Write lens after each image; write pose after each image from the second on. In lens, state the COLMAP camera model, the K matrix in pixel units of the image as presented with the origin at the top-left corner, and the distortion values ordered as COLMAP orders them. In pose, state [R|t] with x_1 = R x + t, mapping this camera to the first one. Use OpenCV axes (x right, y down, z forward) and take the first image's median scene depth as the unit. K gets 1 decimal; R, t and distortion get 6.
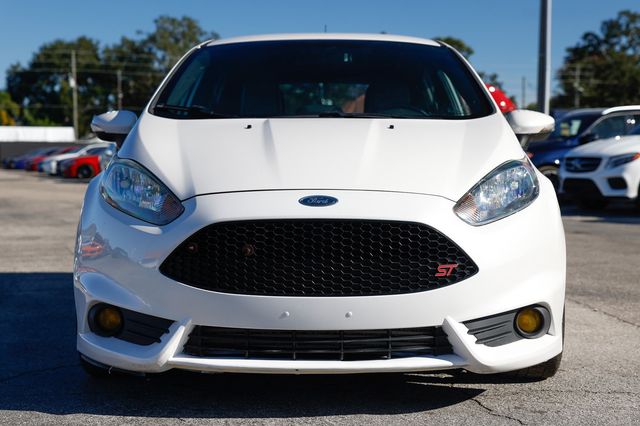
lens RADIAL K [[1060.5, 0, 320.0], [0, 1060.5, 213.0], [0, 0, 1]] dist [0.179974, -0.022510]
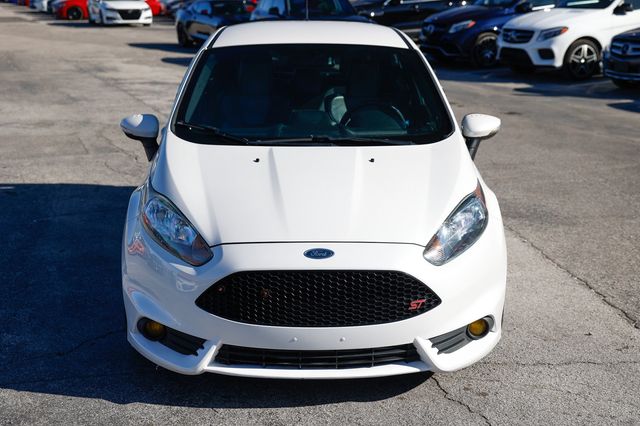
lens RADIAL K [[926.7, 0, 320.0], [0, 926.7, 213.0], [0, 0, 1]] dist [0.107903, 0.080645]
pose [[0.999232, -0.006711, 0.038608, -0.041502], [-0.000893, 0.981068, 0.193664, -0.264654], [-0.039177, -0.193550, 0.980308, -0.085513]]
